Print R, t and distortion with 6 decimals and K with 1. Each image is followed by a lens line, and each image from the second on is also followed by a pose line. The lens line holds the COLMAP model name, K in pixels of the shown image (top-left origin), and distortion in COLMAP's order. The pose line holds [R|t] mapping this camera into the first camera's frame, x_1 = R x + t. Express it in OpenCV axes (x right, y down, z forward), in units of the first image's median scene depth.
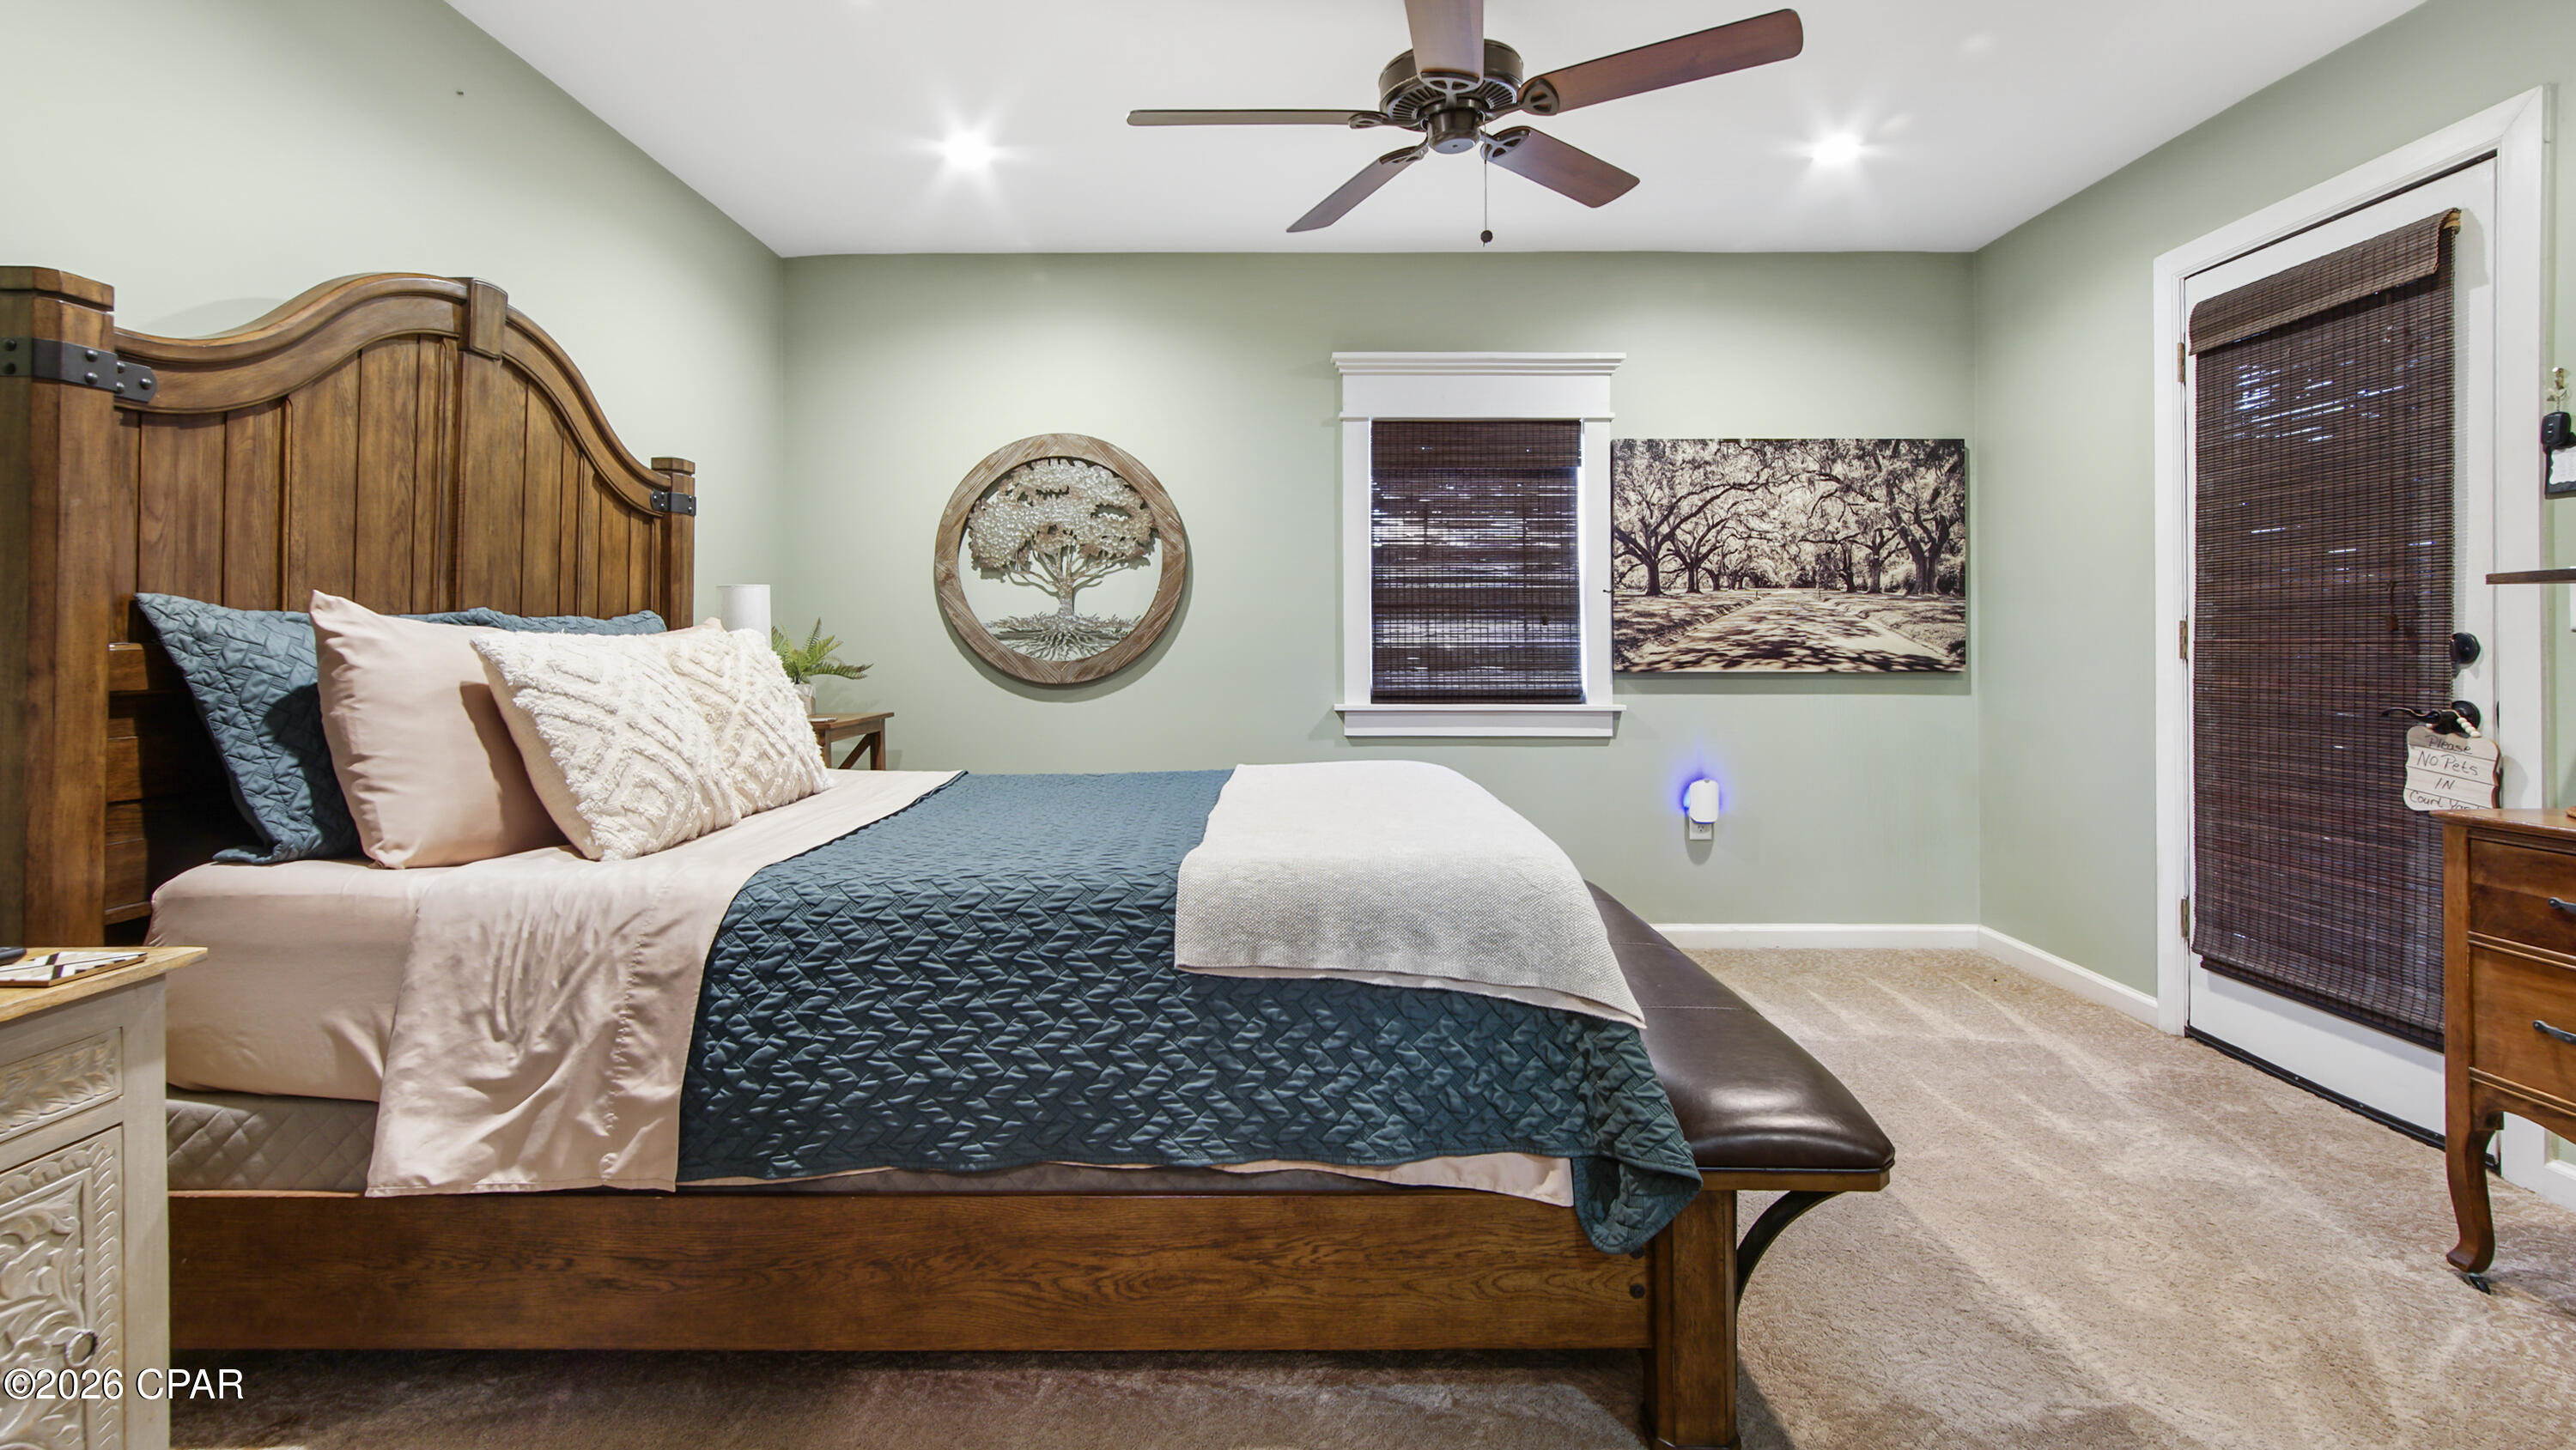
lens RADIAL K [[1193.0, 0, 1274.9], [0, 1193.0, 642.0], [0, 0, 1]] dist [-0.004941, 0.000054]
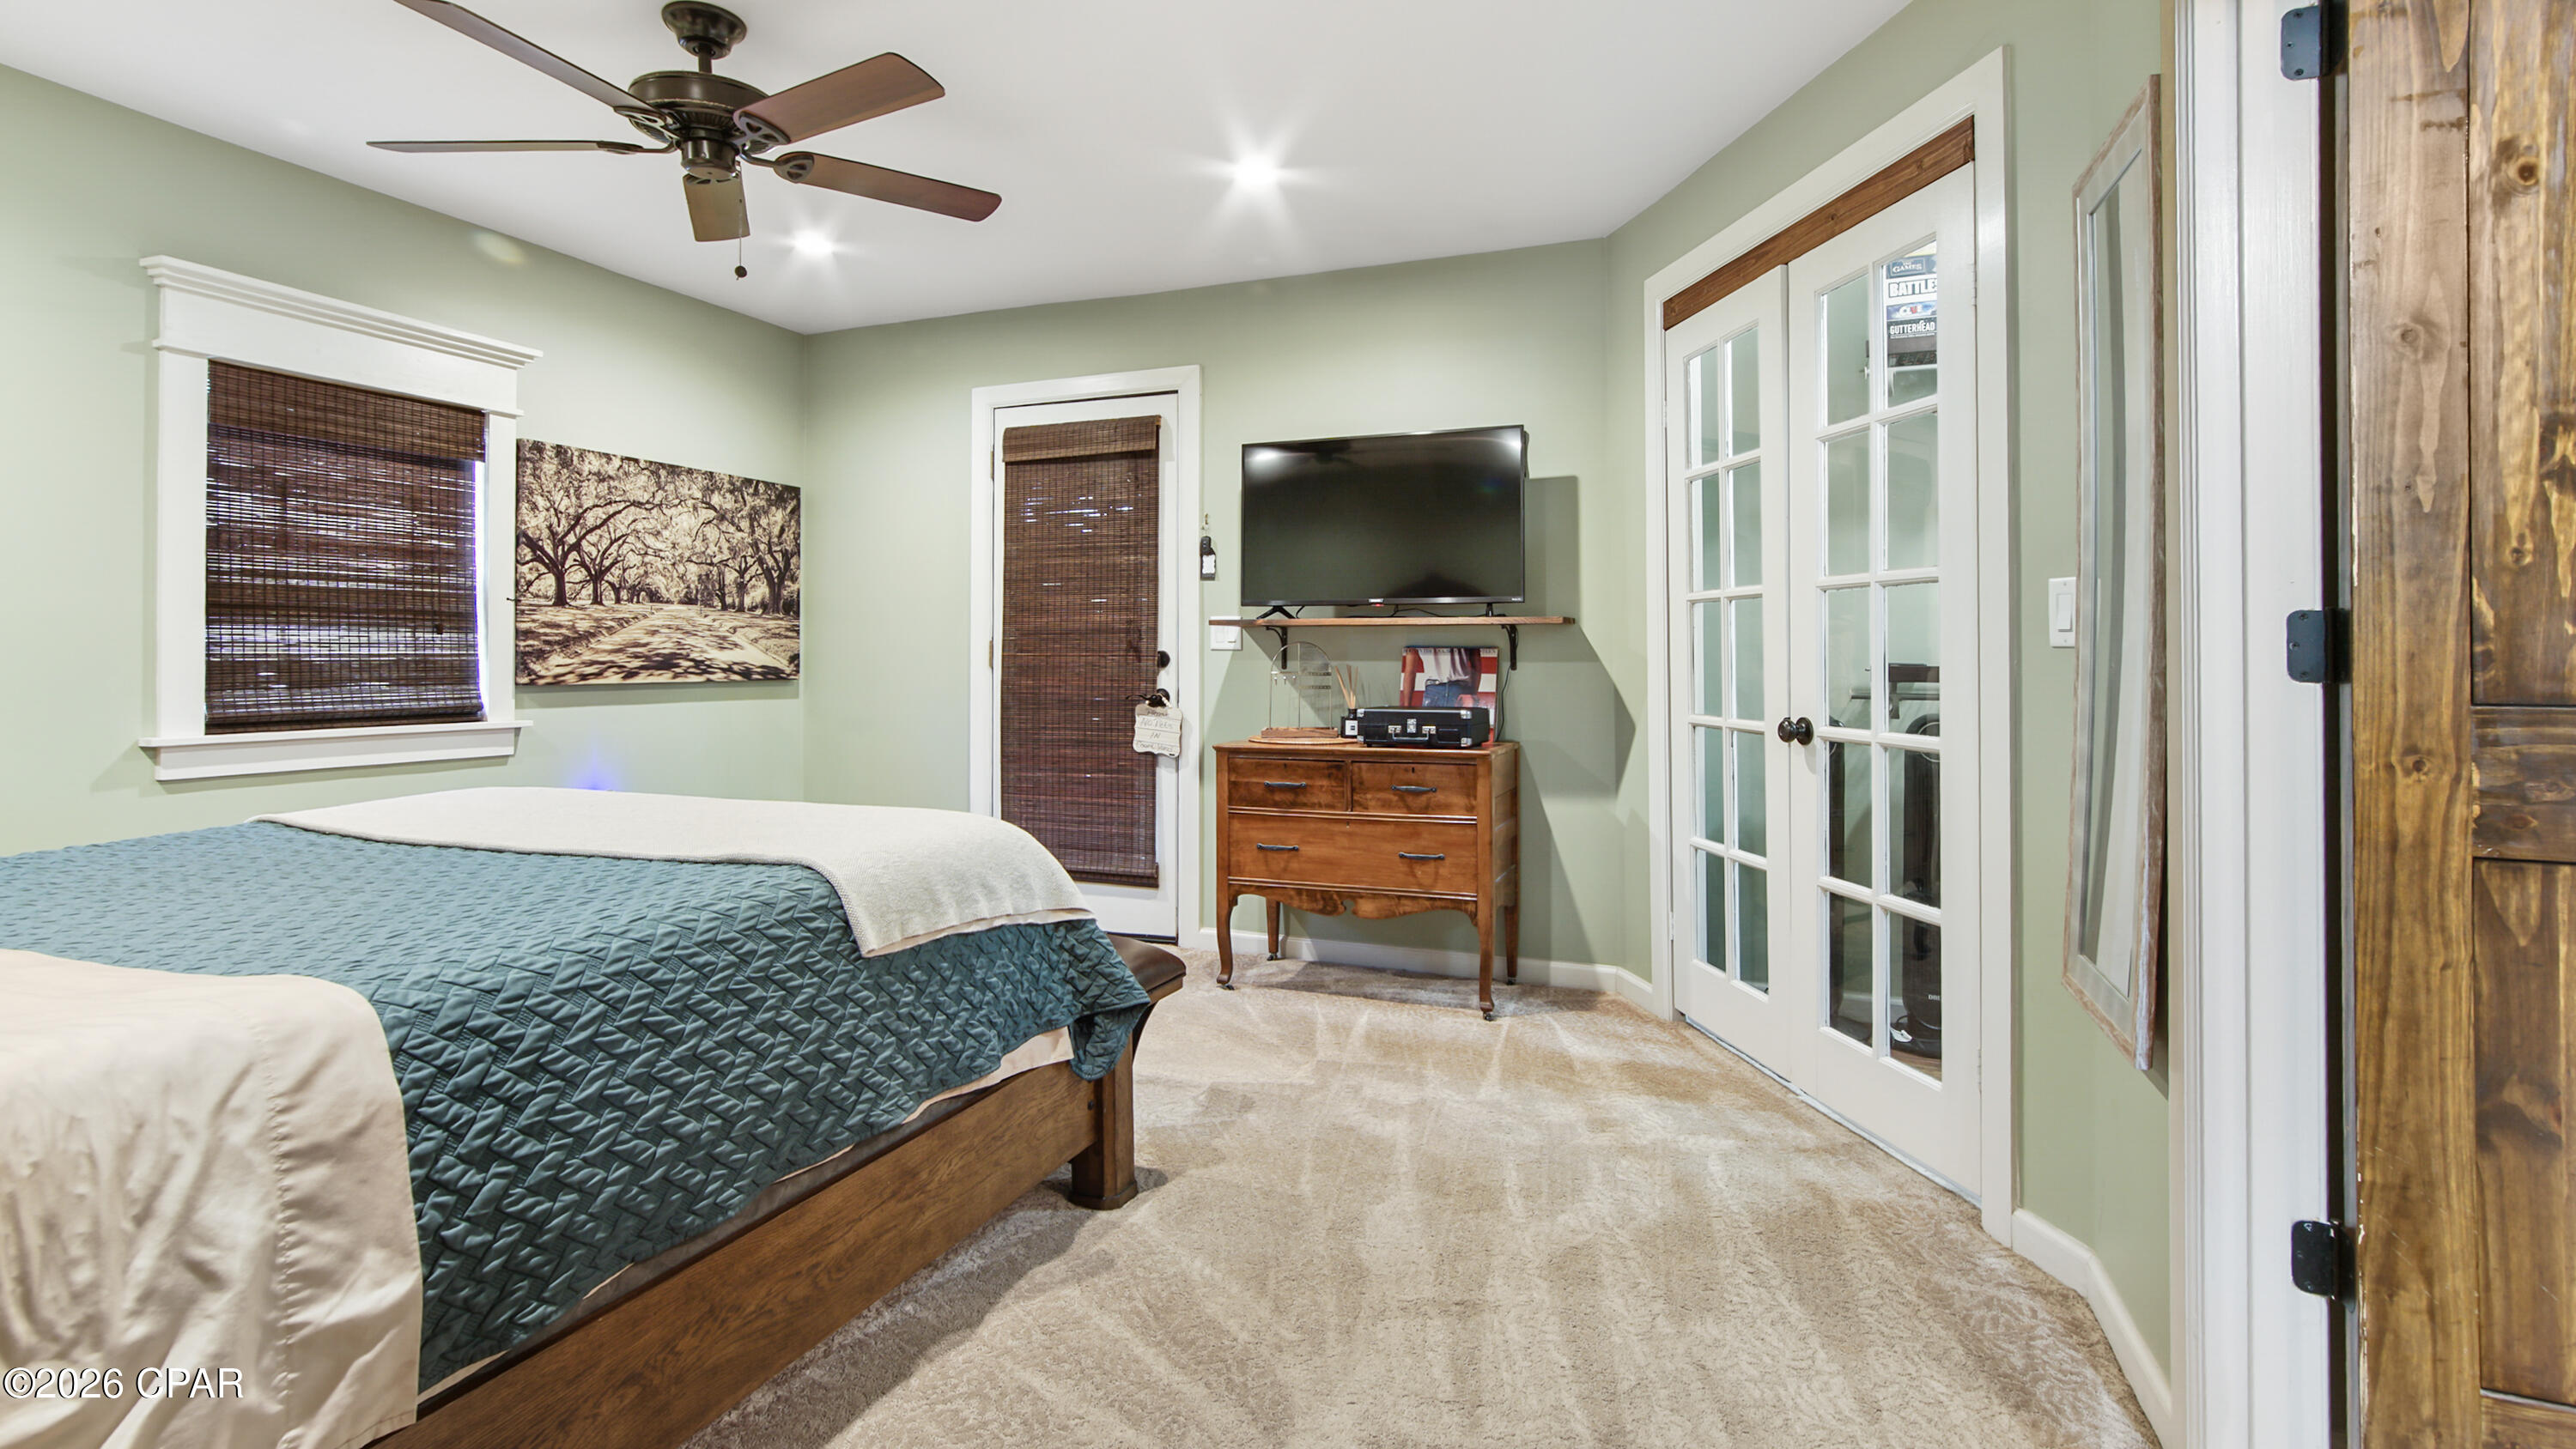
lens RADIAL K [[1192.9, 0, 1274.9], [0, 1192.9, 641.5], [0, 0, 1]] dist [-0.004941, 0.000054]
pose [[0.377115, 0.012831, 0.926078, -0.361791], [-0.002956, 0.999916, -0.012650, 0.000555], [-0.926162, 0.002033, 0.377121, 0.094117]]
